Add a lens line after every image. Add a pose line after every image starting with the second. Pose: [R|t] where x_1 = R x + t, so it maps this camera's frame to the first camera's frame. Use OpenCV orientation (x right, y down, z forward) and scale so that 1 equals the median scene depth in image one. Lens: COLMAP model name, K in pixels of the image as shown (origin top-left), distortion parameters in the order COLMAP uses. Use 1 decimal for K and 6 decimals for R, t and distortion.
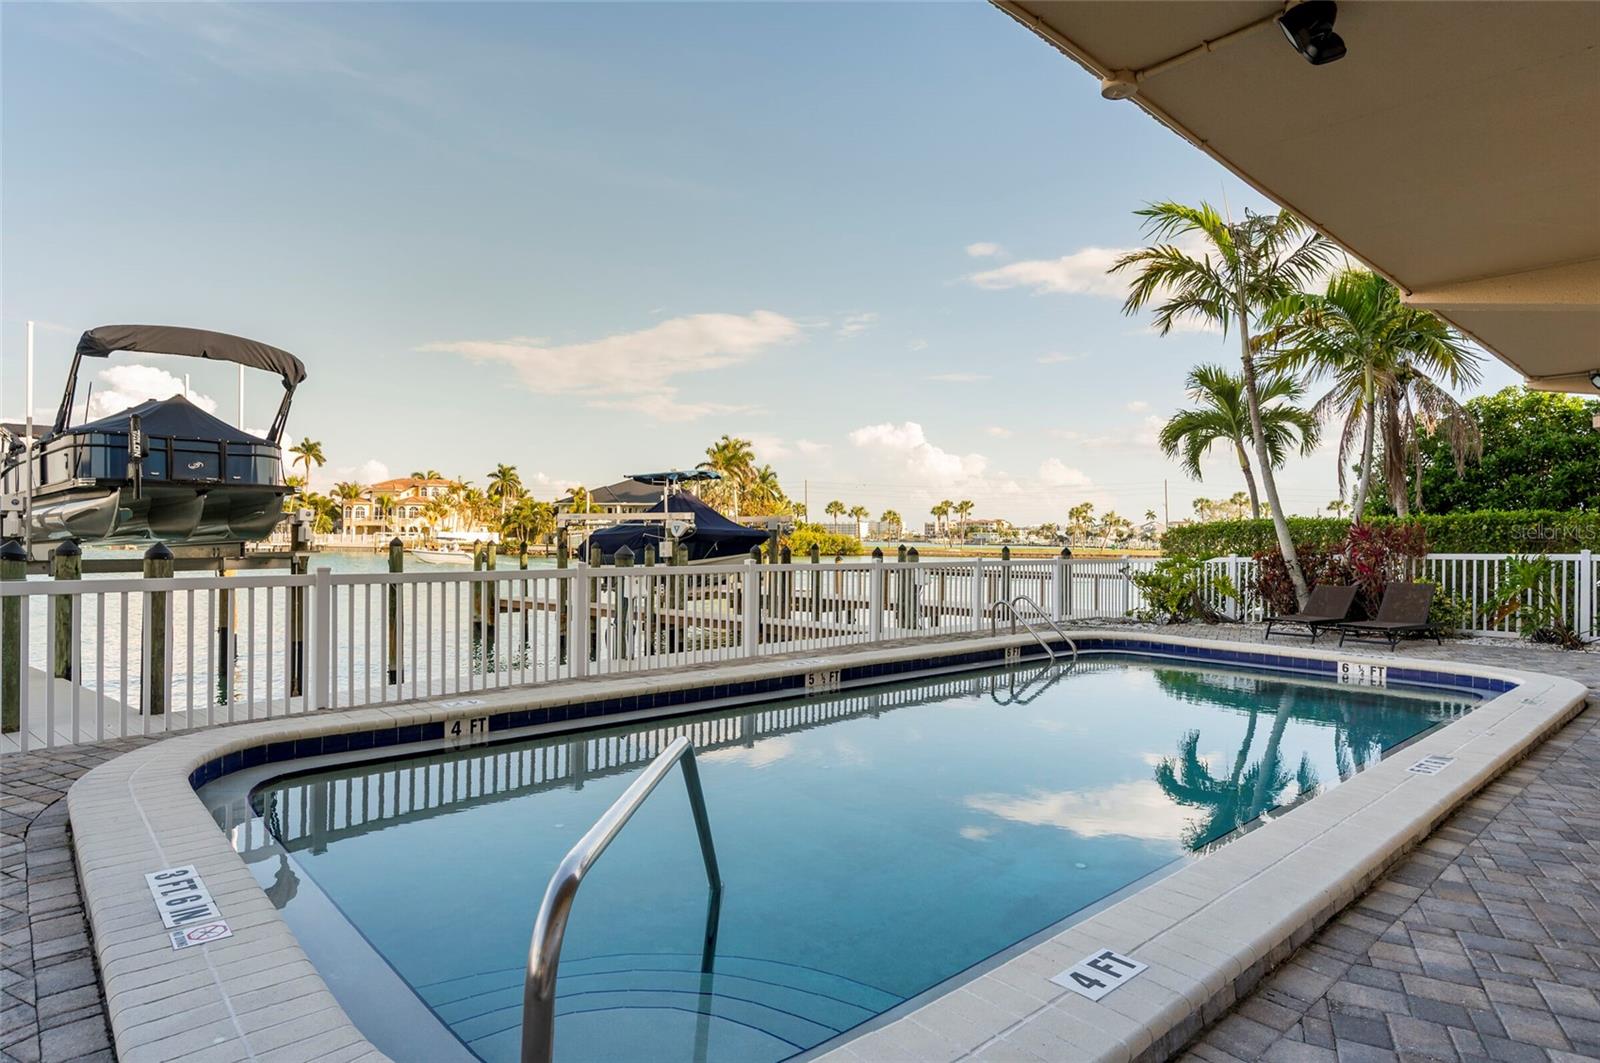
lens RADIAL K [[873.2, 0, 800.0], [0, 873.2, 531.5], [0, 0, 1]] dist [-0.004007, -0.001136]
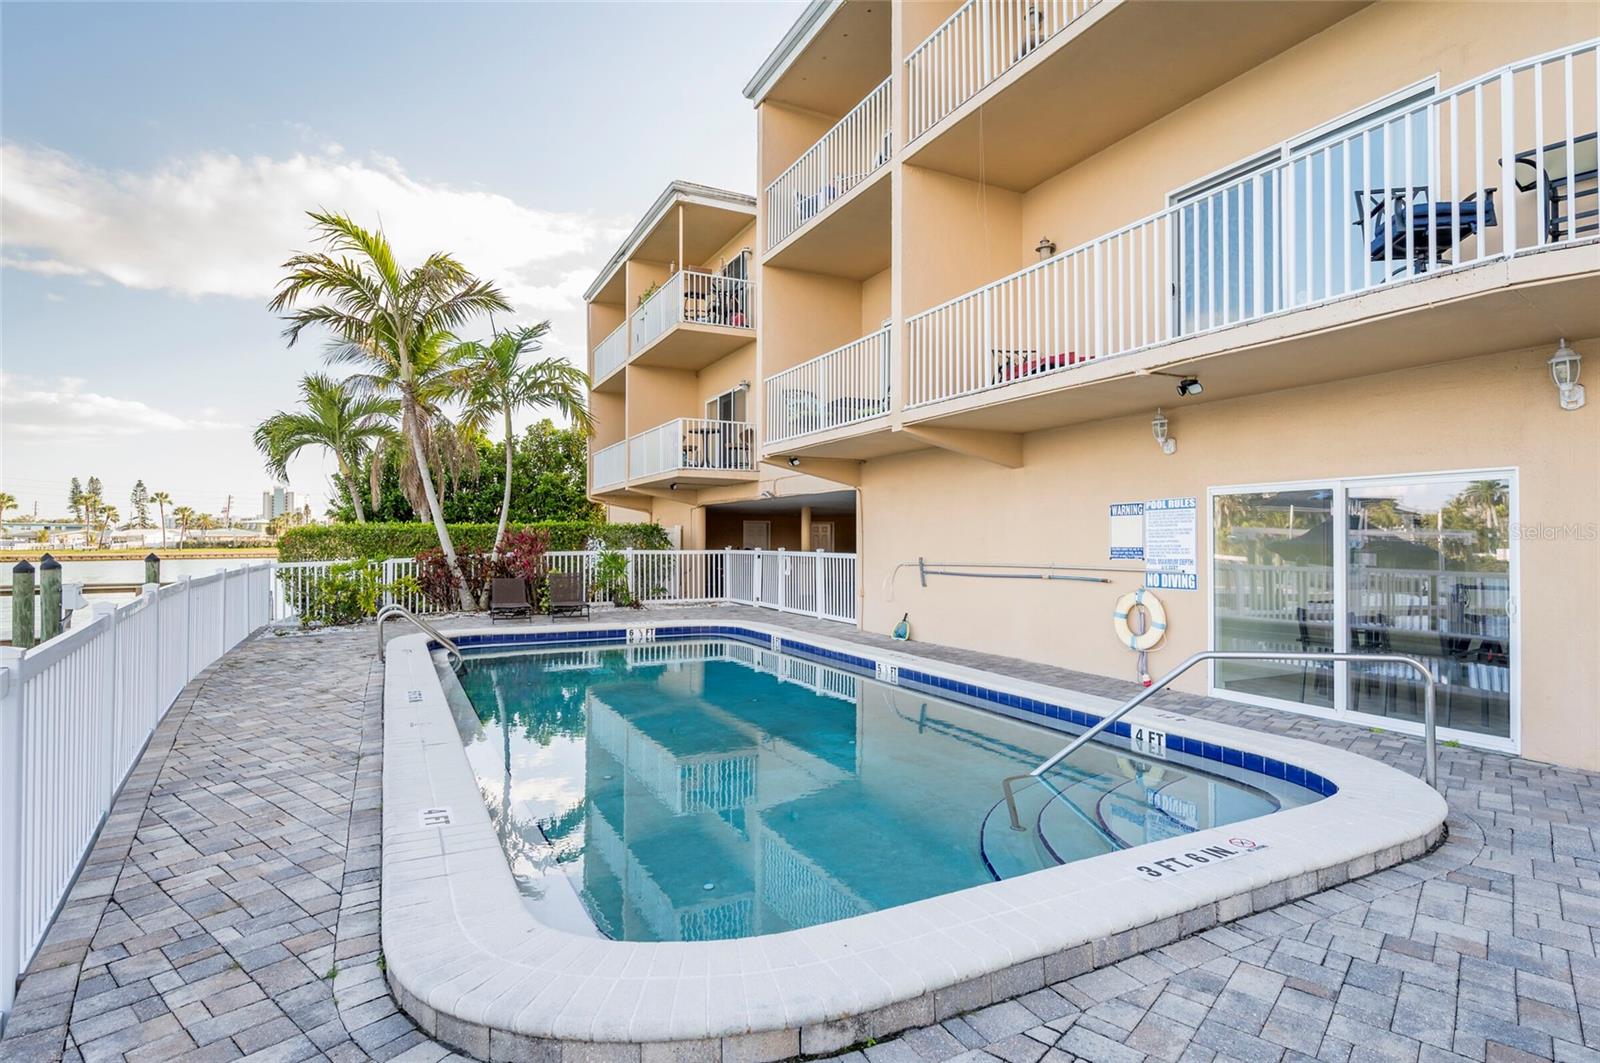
lens RADIAL K [[805.6, 0, 800.0], [0, 805.6, 531.5], [0, 0, 1]] dist [0.000453, 0.000197]
pose [[0.254142, 0.001946, 0.967165, -0.543943], [-0.008268, 0.999966, 0.000160, -0.013992], [-0.967132, -0.008037, 0.254150, 0.344358]]
